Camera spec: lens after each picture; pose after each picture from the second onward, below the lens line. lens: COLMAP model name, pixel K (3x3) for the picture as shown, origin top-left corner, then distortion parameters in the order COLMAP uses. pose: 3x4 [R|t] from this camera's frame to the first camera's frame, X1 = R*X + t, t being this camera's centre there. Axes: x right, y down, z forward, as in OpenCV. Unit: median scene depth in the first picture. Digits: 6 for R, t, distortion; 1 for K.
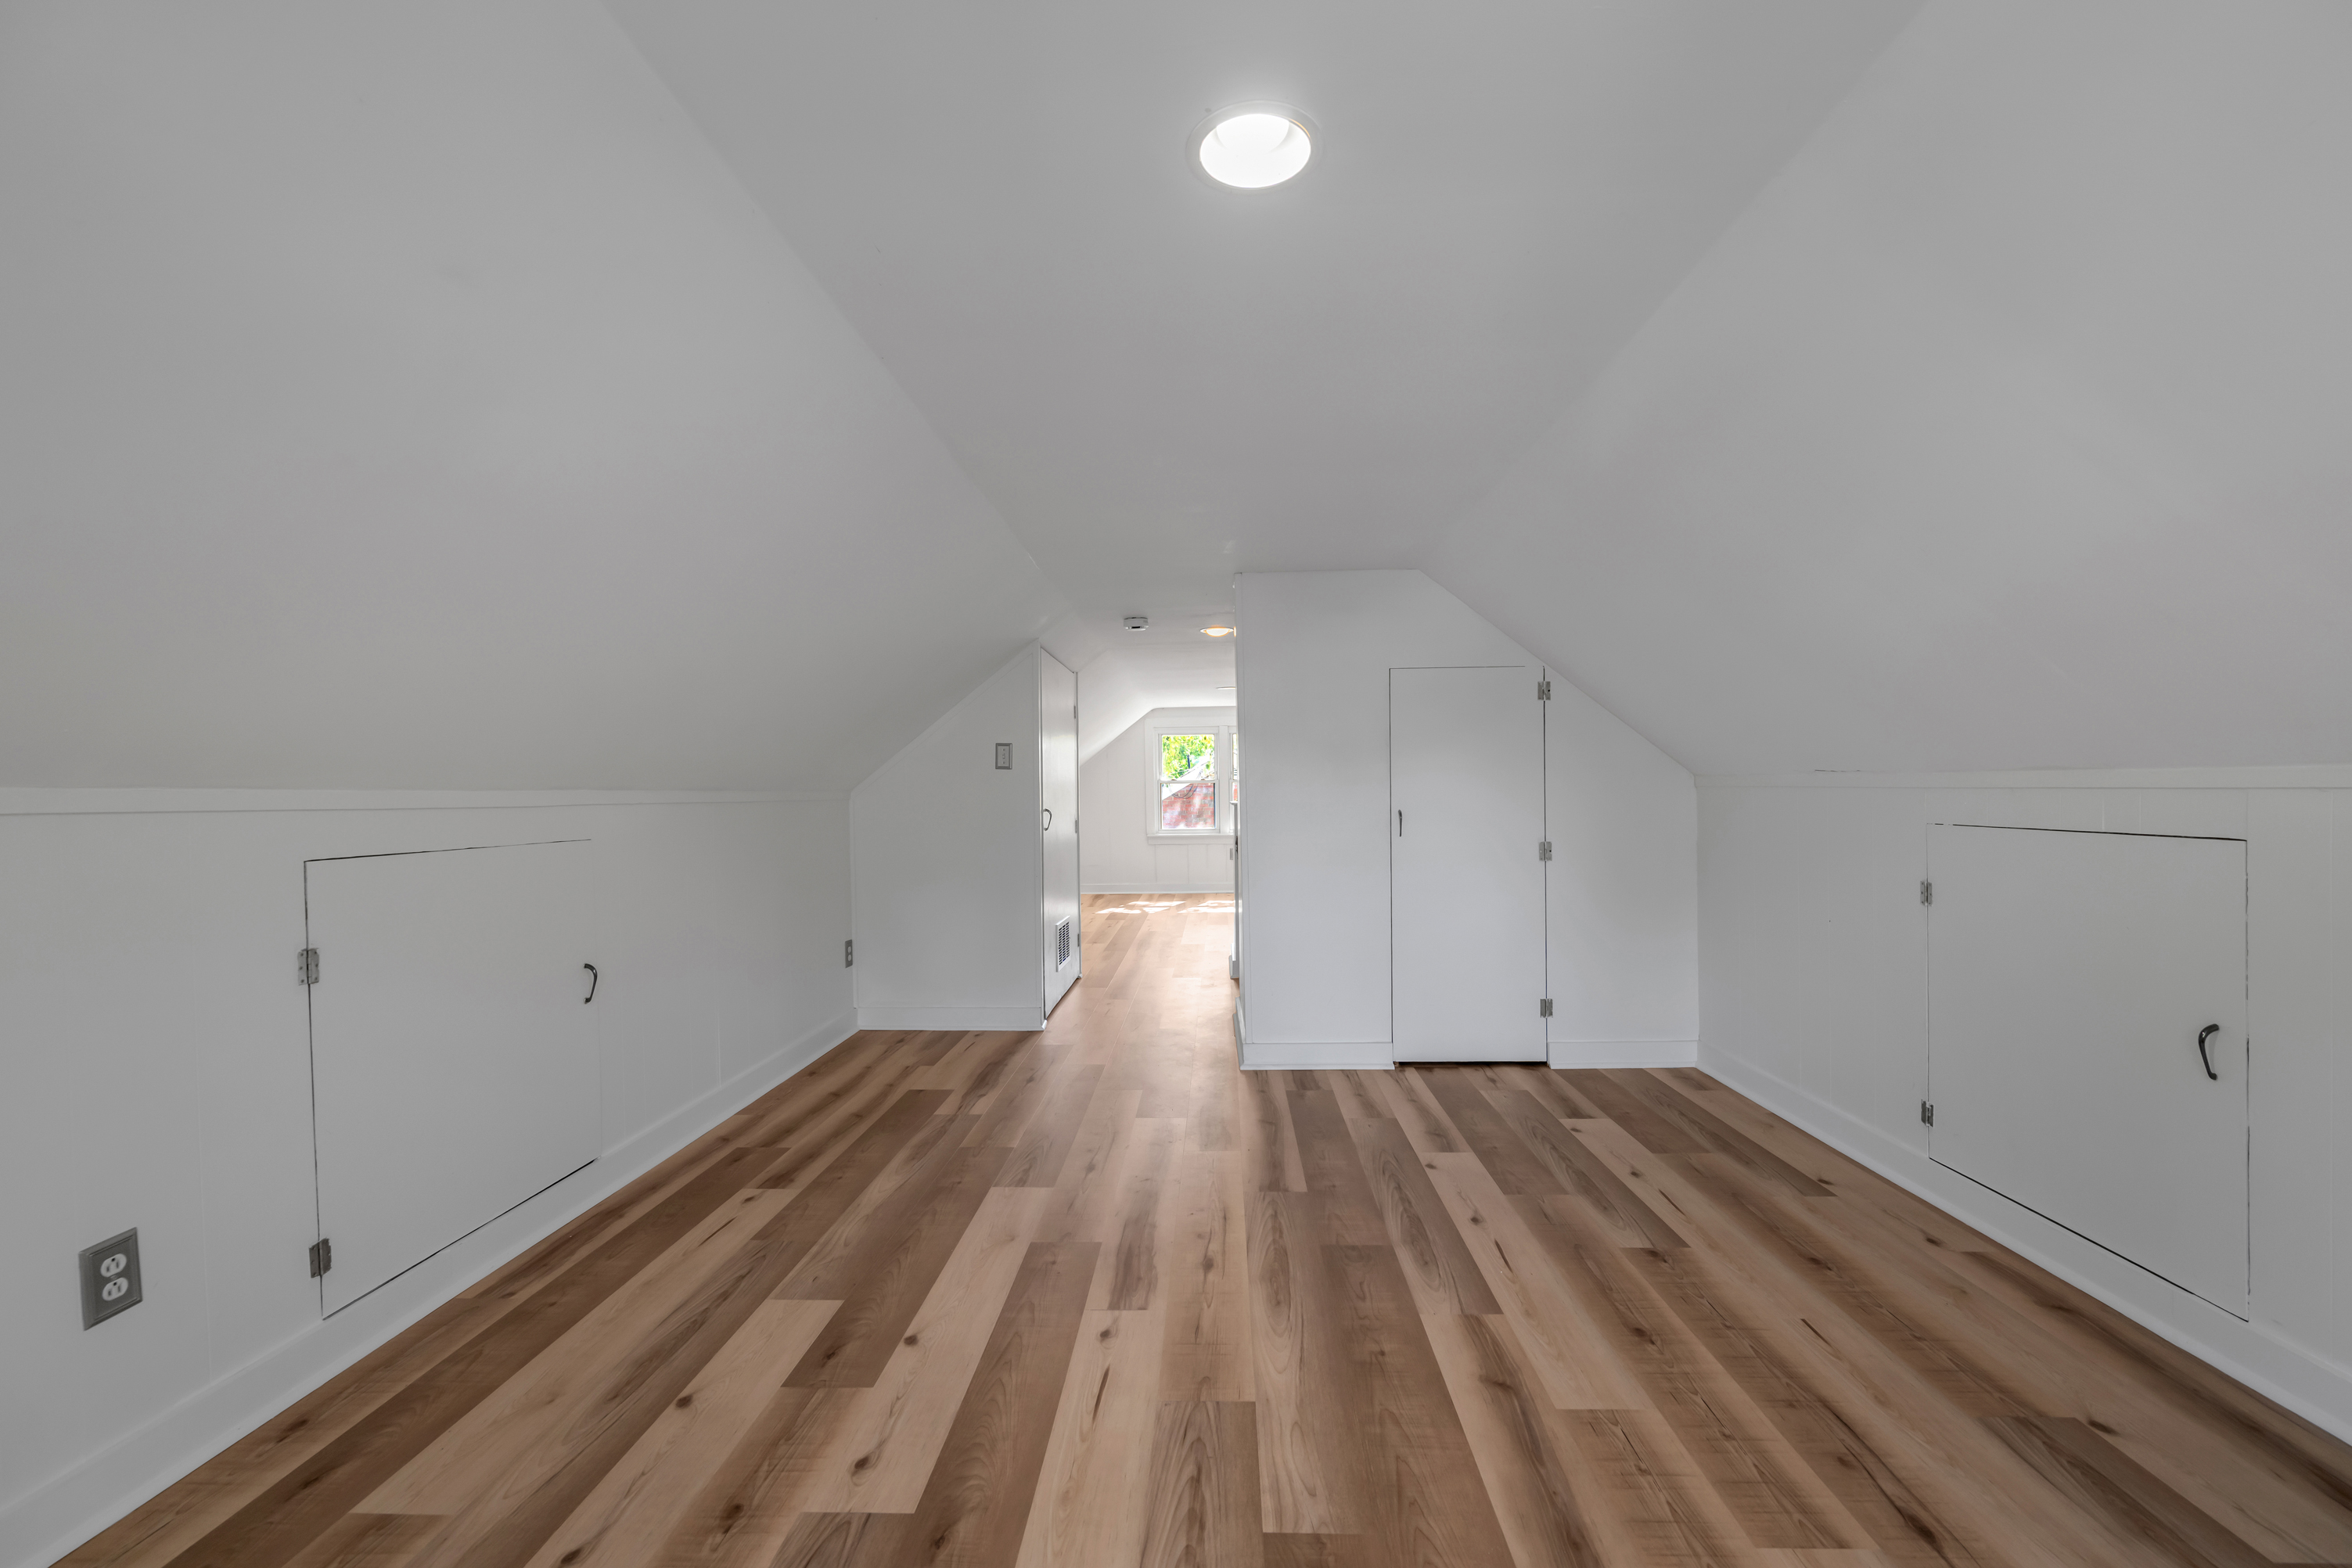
lens RADIAL K [[942.8, 0, 1192.1], [0, 942.8, 791.9], [0, 0, 1]] dist [-0.005318, 0.000052]
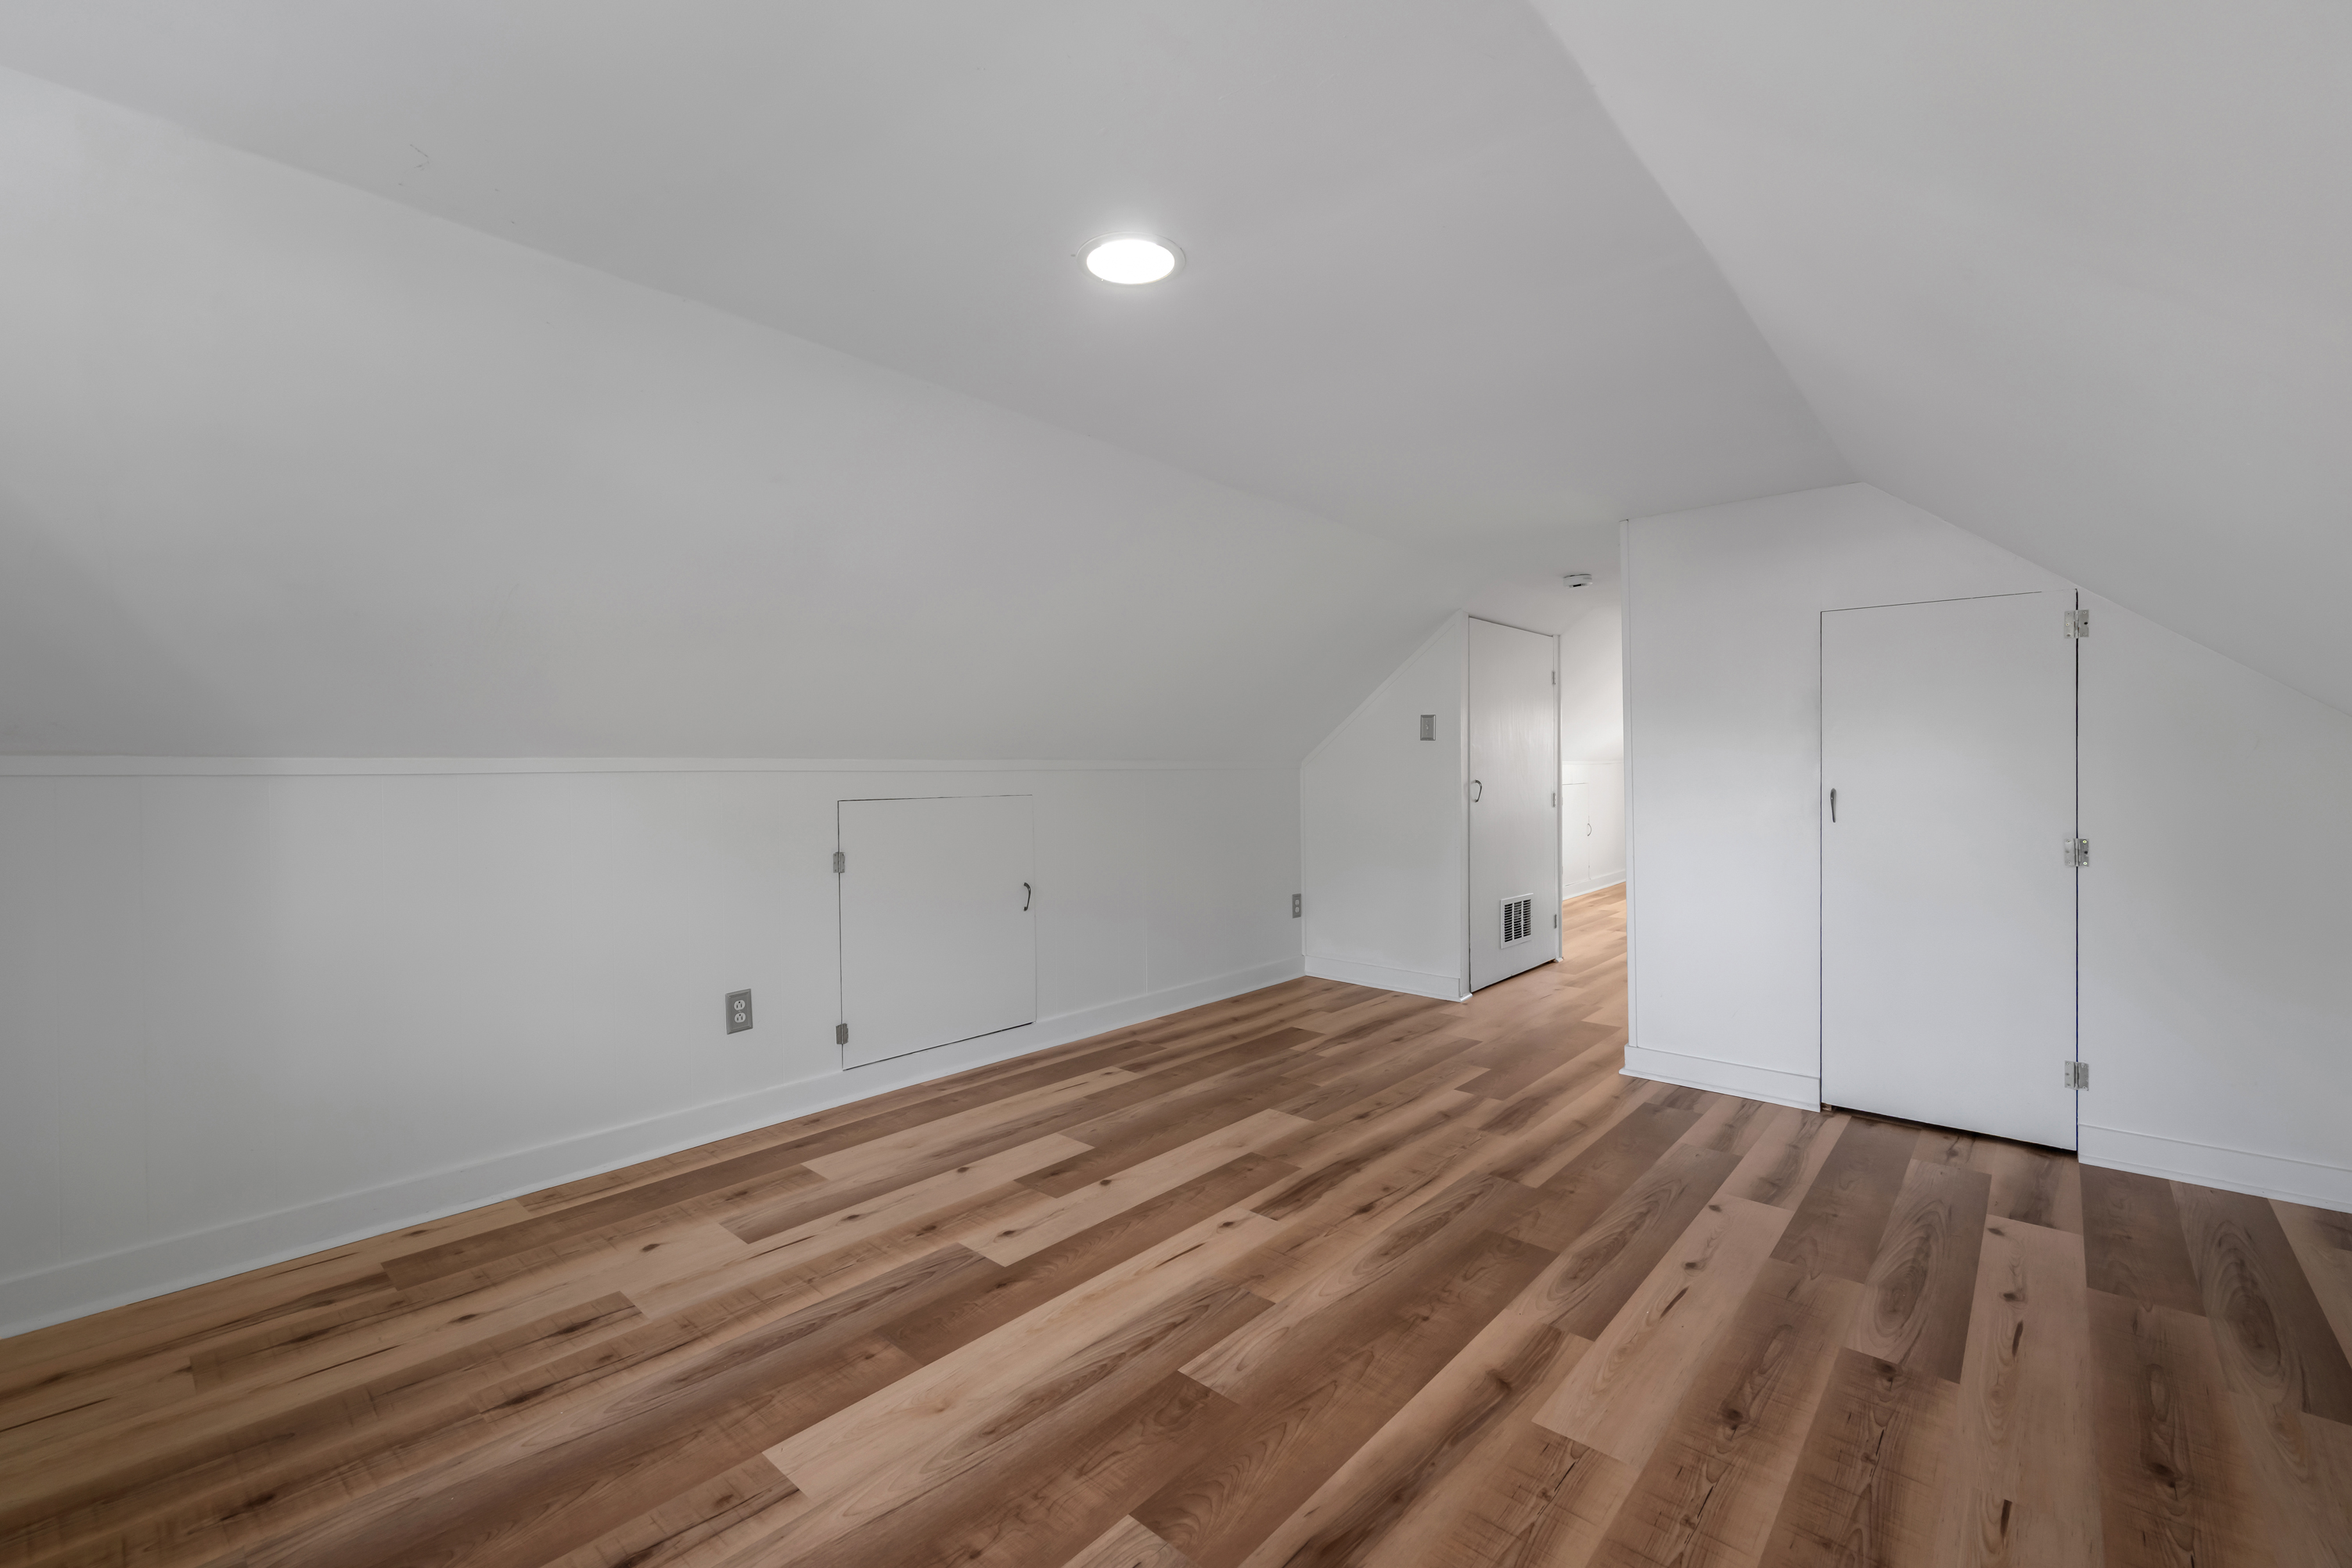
lens RADIAL K [[988.4, 0, 1176.4], [0, 988.4, 766.1], [0, 0, 1]] dist [-0.006372, 0.000262]
pose [[0.767614, 0.009437, -0.640843, 0.545744], [-0.005899, 0.999953, 0.007660, -0.005981], [0.640885, -0.002099, 0.767634, 0.008532]]
